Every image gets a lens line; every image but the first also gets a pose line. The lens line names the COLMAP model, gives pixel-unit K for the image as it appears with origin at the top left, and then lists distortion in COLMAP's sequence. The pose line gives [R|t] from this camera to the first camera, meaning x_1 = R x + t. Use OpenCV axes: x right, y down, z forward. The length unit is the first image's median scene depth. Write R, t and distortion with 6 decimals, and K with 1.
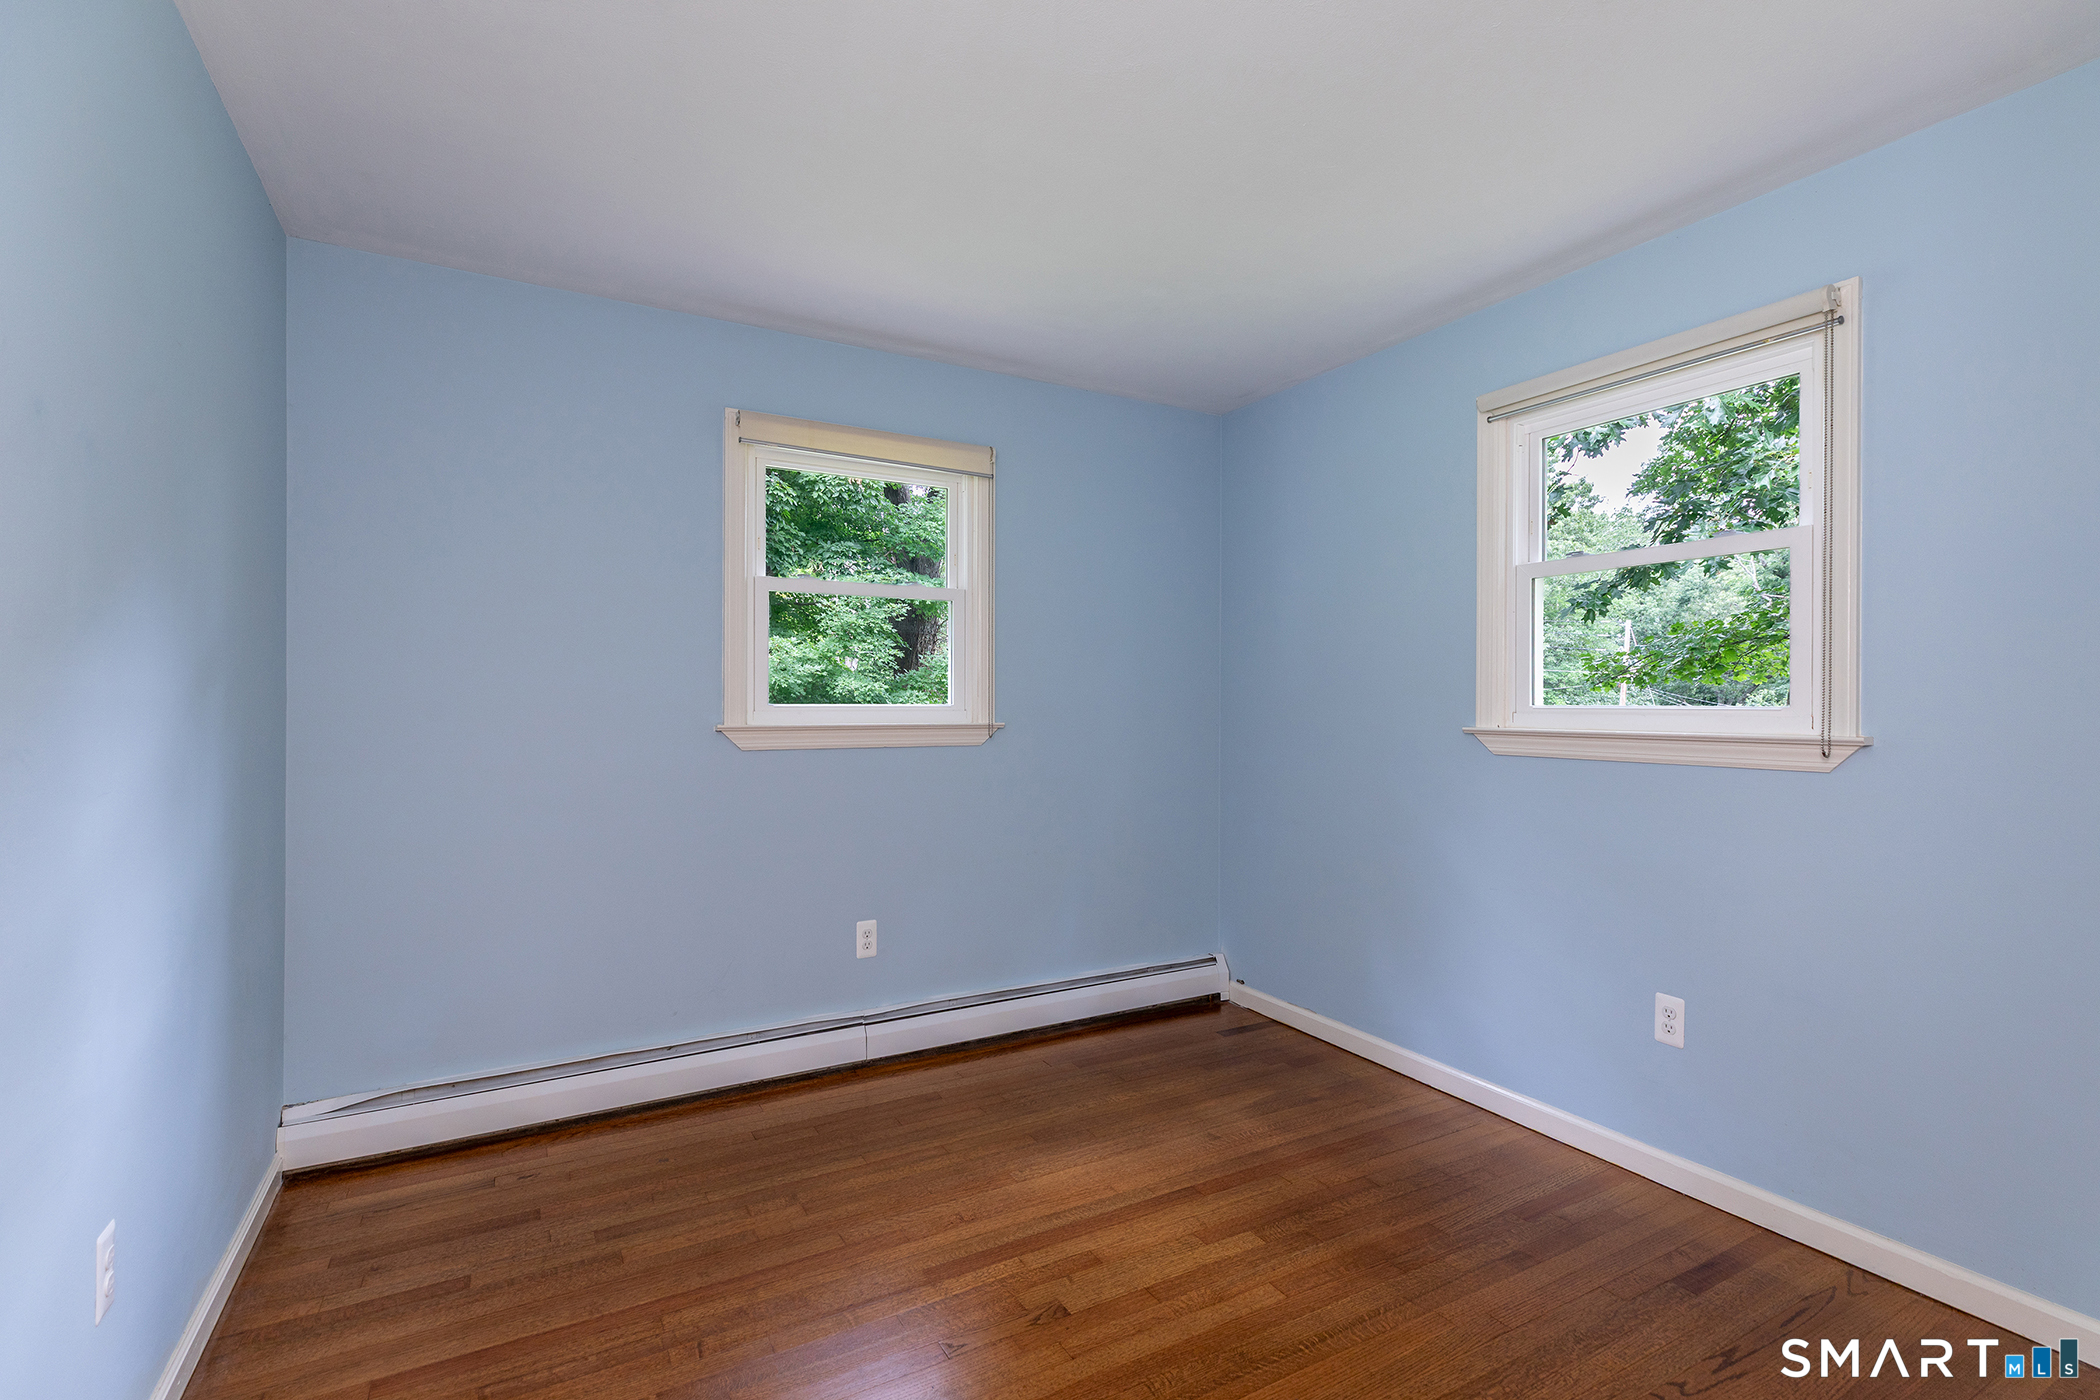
lens RADIAL K [[953.4, 0, 1041.8], [0, 953.4, 700.7], [0, 0, 1]] dist [0.027249, -0.013644]
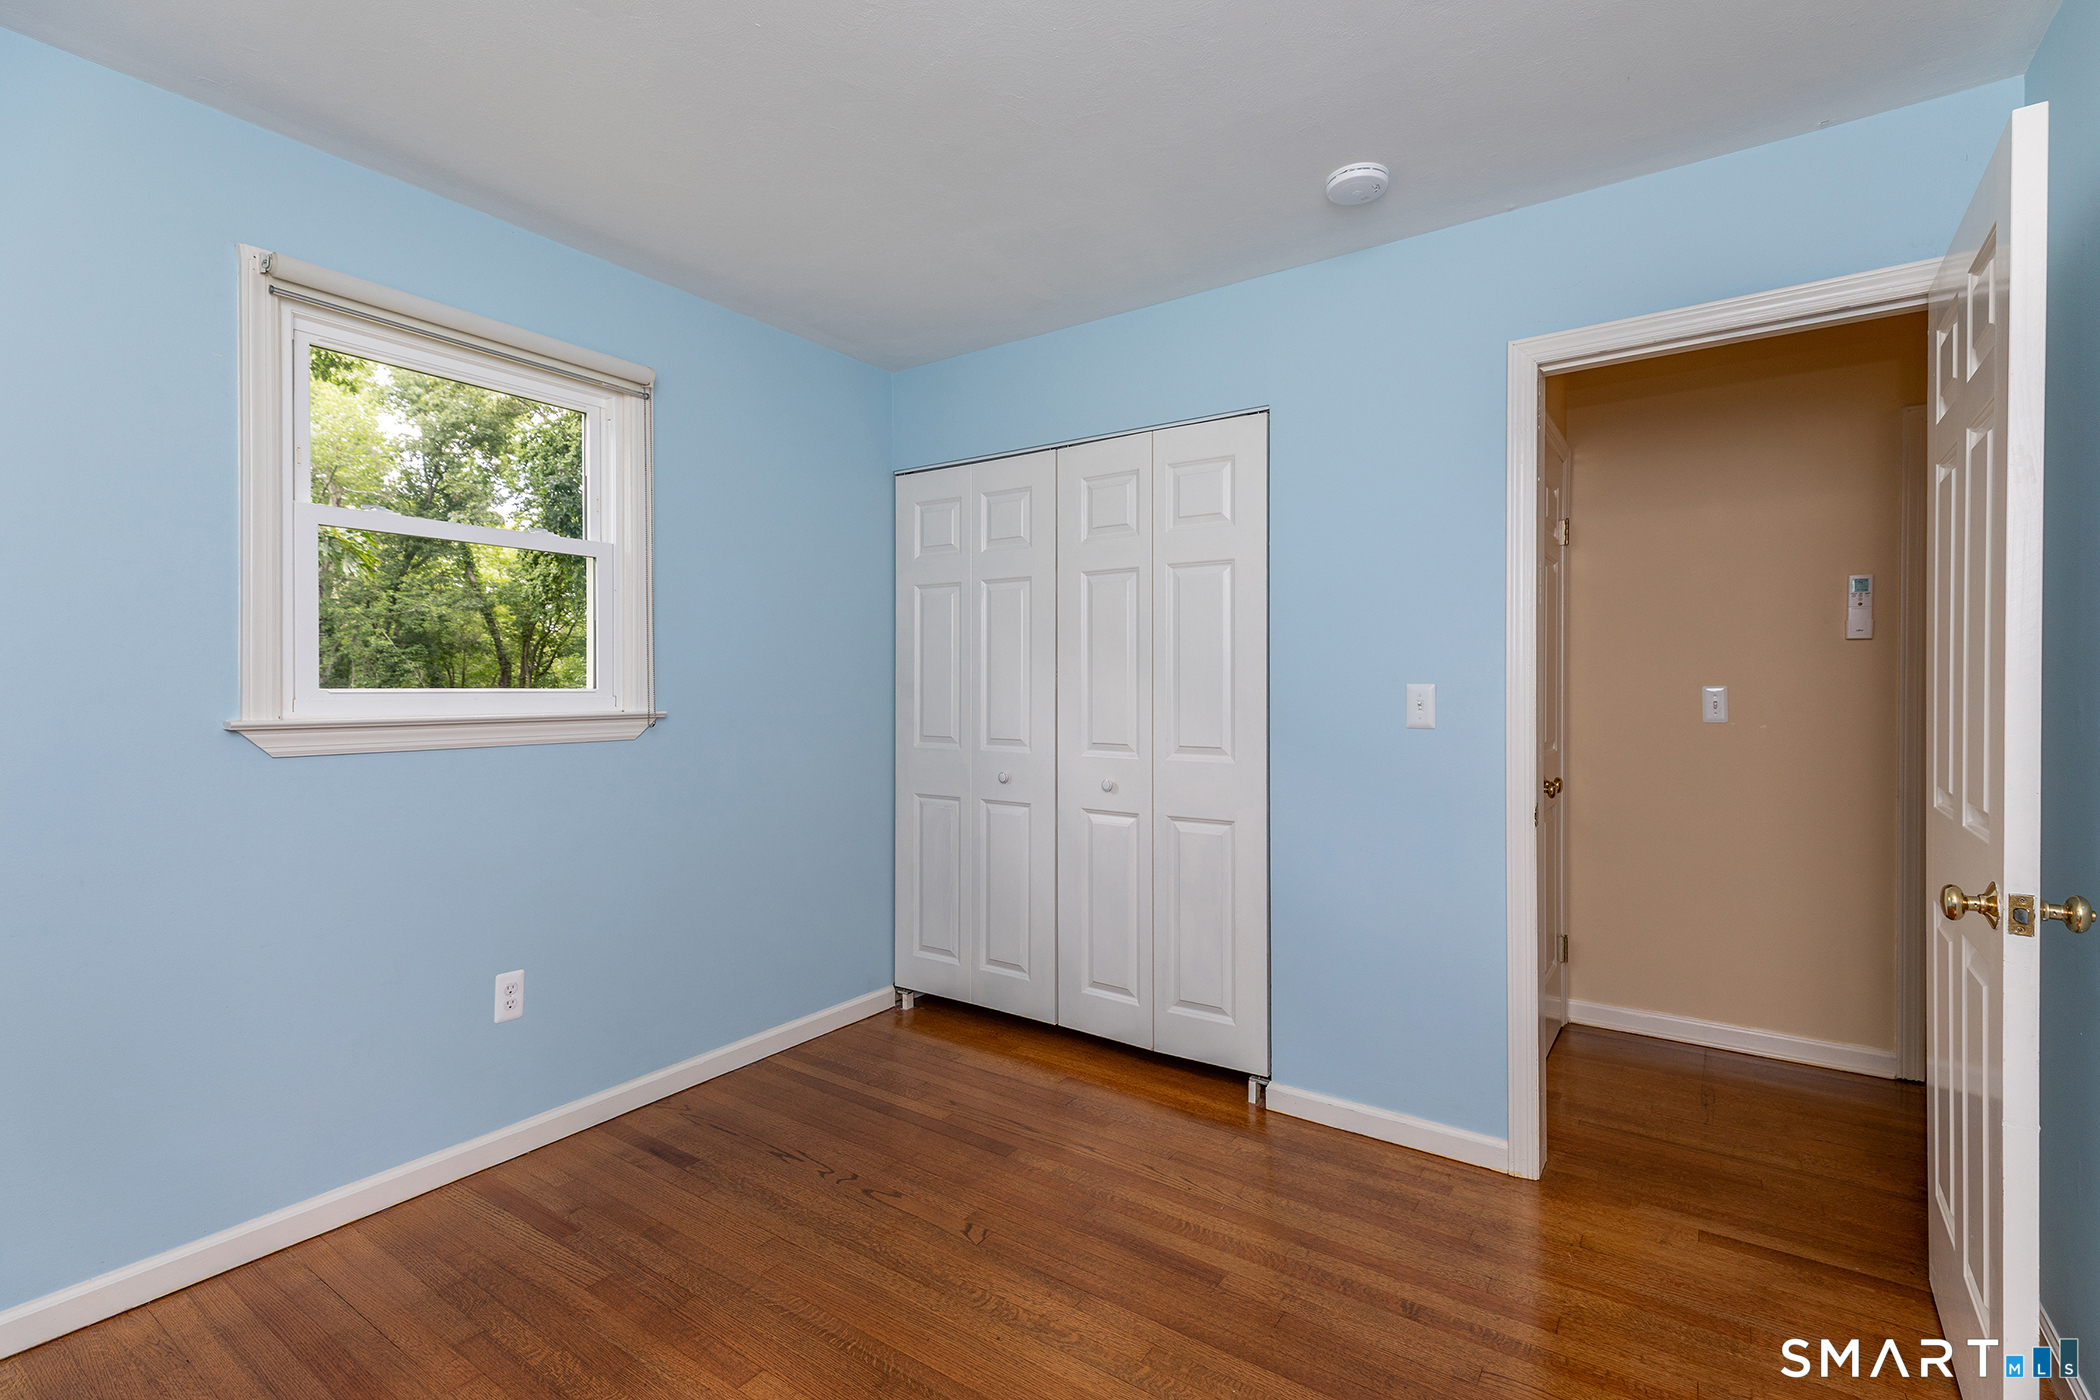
lens RADIAL K [[953.4, 0, 1041.8], [0, 953.4, 700.7], [0, 0, 1]] dist [0.027249, -0.013644]
pose [[-0.446039, -0.004881, 0.895000, -0.528448], [0.004697, 0.999959, 0.007794, 0.013694], [-0.895001, 0.007681, -0.445997, 0.981089]]
